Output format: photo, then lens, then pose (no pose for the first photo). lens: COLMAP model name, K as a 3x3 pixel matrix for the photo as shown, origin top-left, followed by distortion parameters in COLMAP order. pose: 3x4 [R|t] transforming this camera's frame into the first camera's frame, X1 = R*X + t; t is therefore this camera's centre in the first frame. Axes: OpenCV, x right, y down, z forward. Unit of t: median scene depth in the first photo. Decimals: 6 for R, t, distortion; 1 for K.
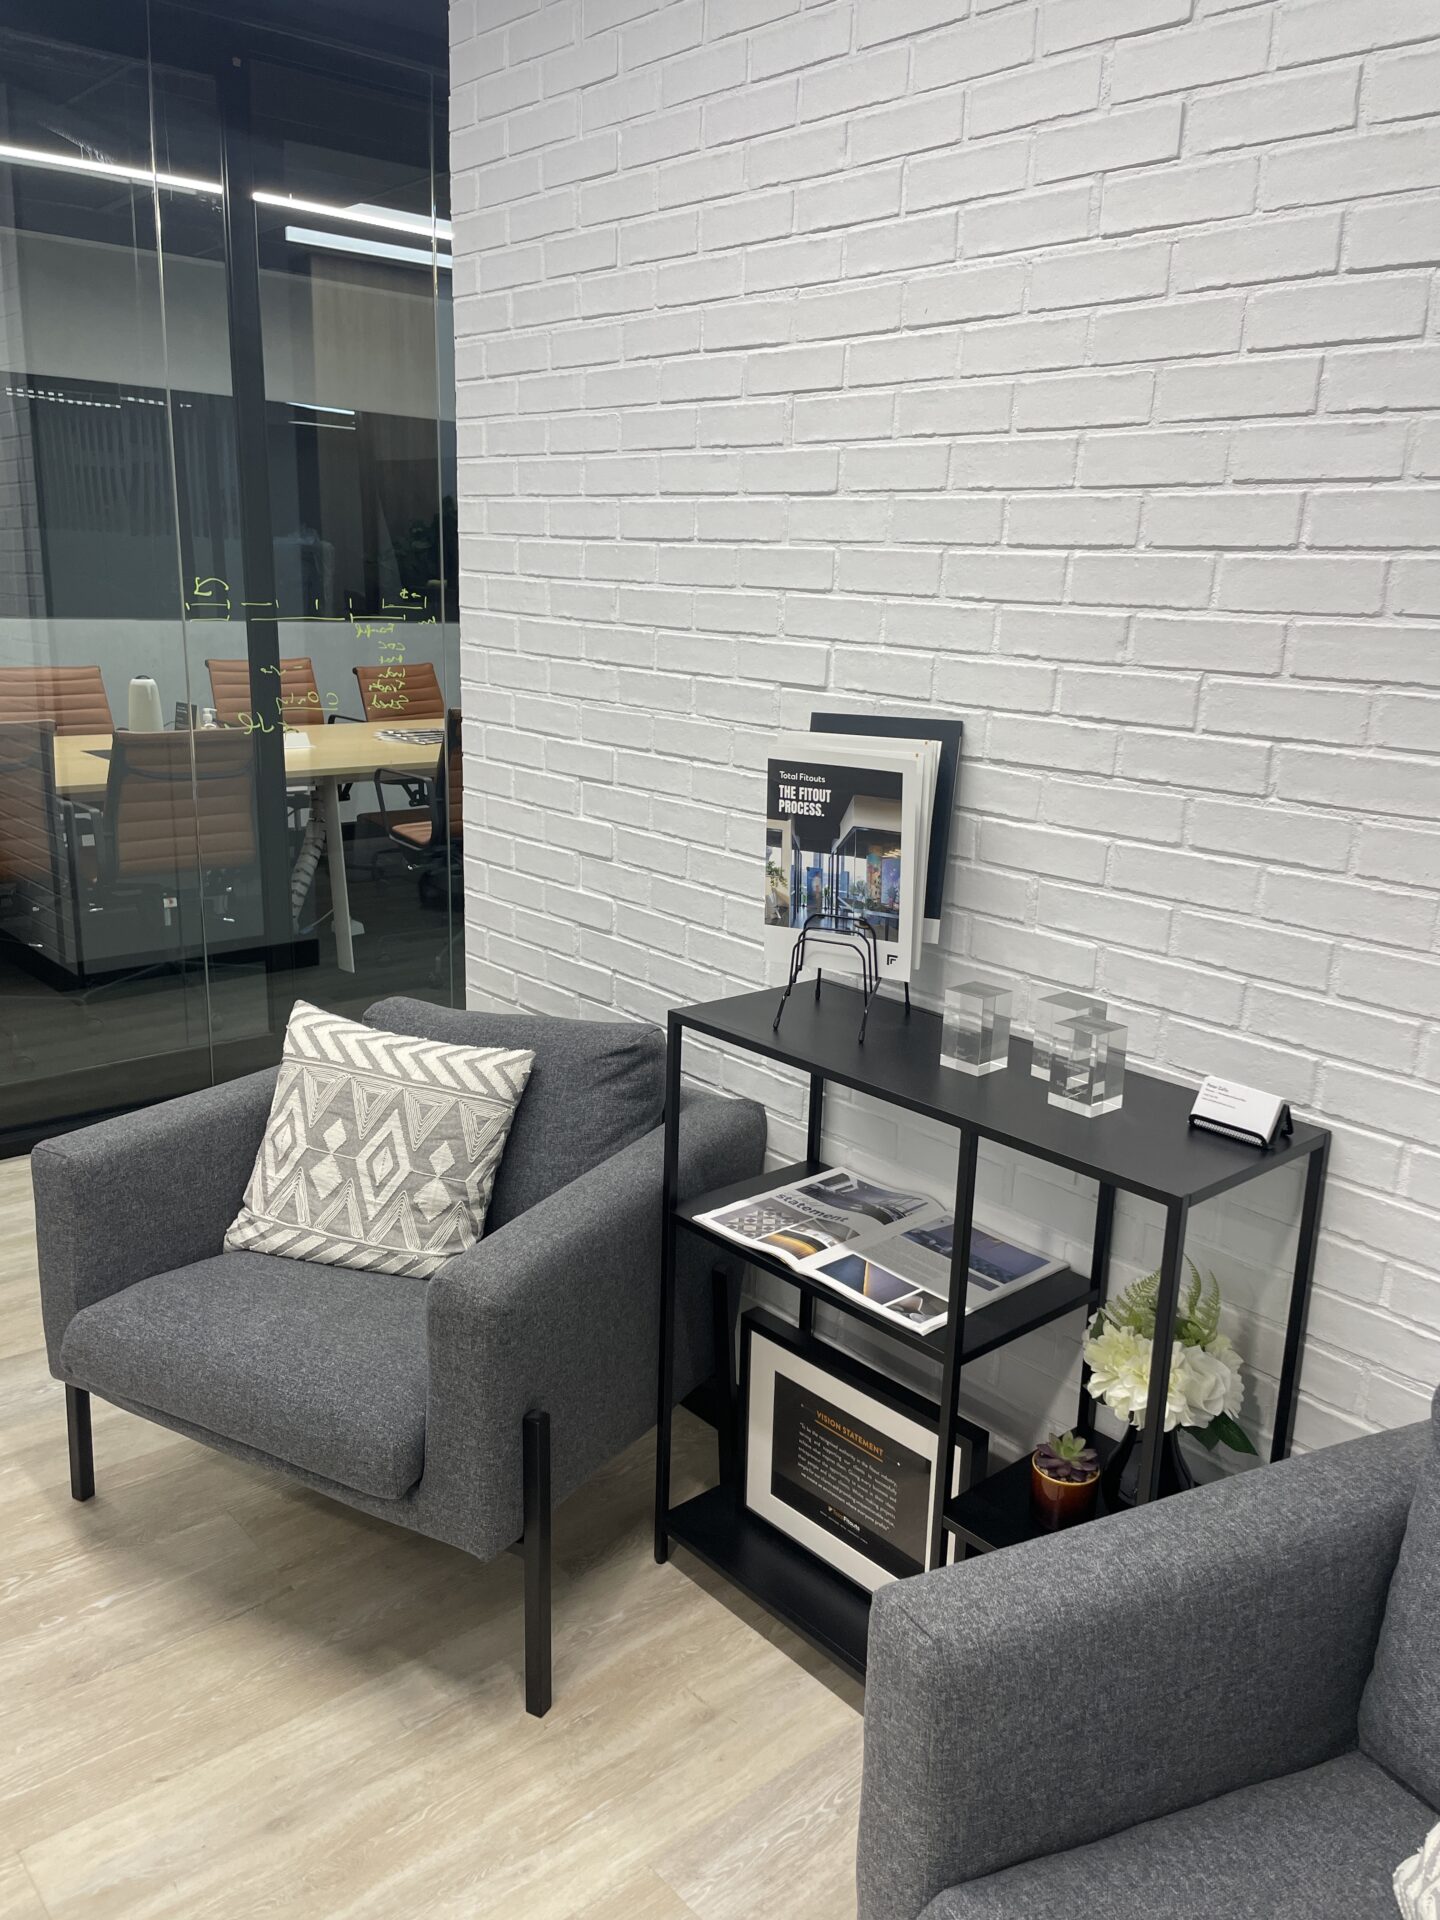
lens RADIAL K [[1469.0, 0, 745.0], [0, 1469.0, 962.1], [0, 0, 1]] dist [0.099251, -0.130271]
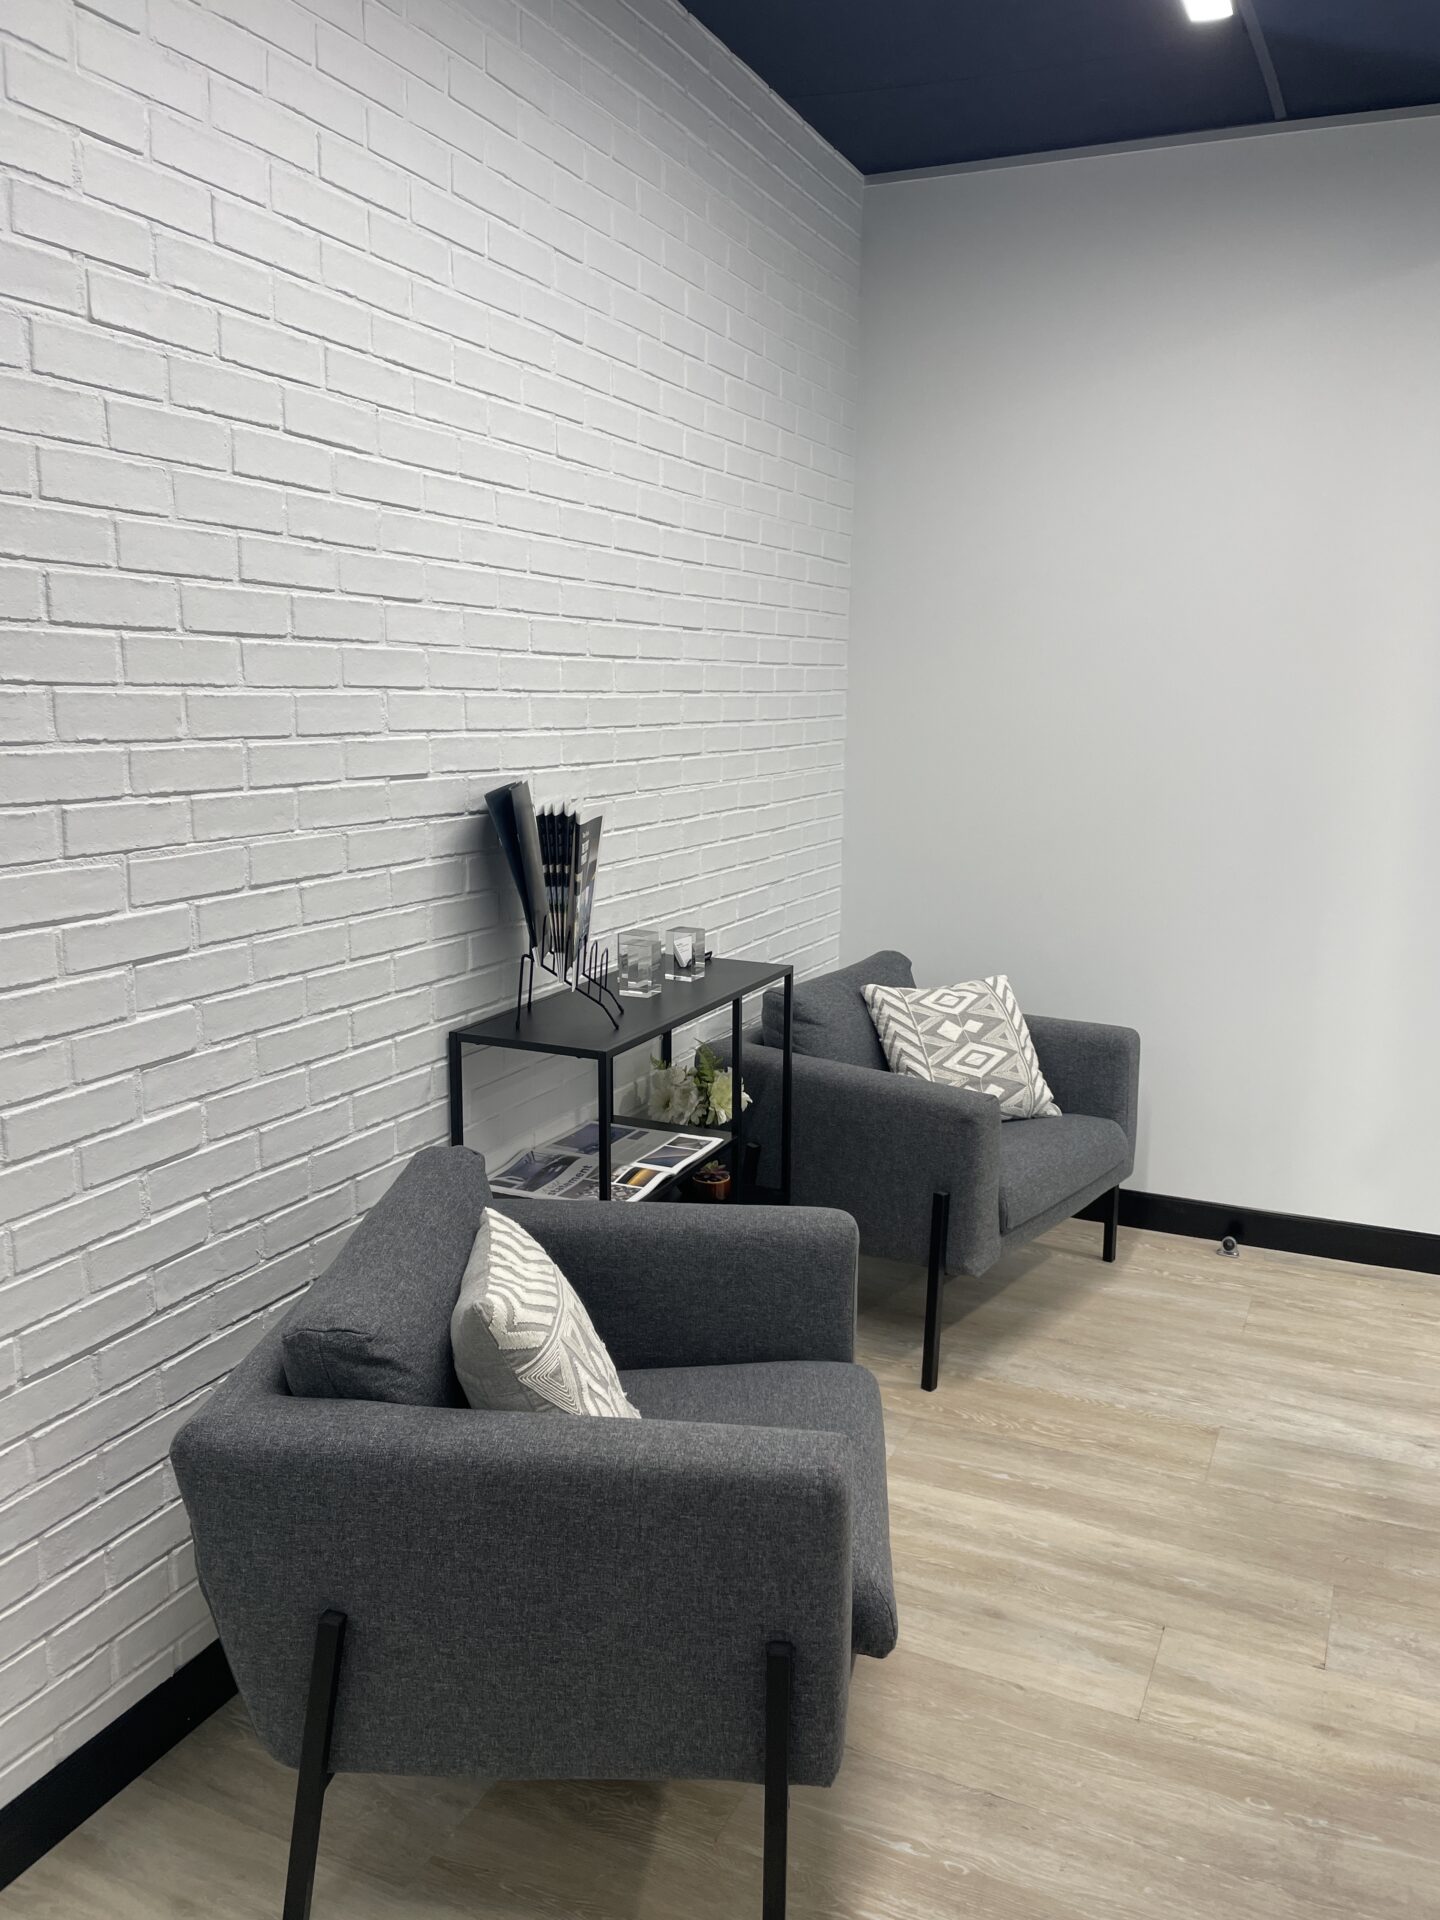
lens RADIAL K [[1469.0, 0, 749.1], [0, 1469.0, 962.4], [0, 0, 1]] dist [0.099251, -0.130271]
pose [[-0.408144, -0.214750, 0.887300, -1.024743], [0.199073, 0.927613, 0.316077, -0.347331], [-0.890948, 0.305642, -0.335849, 1.168408]]
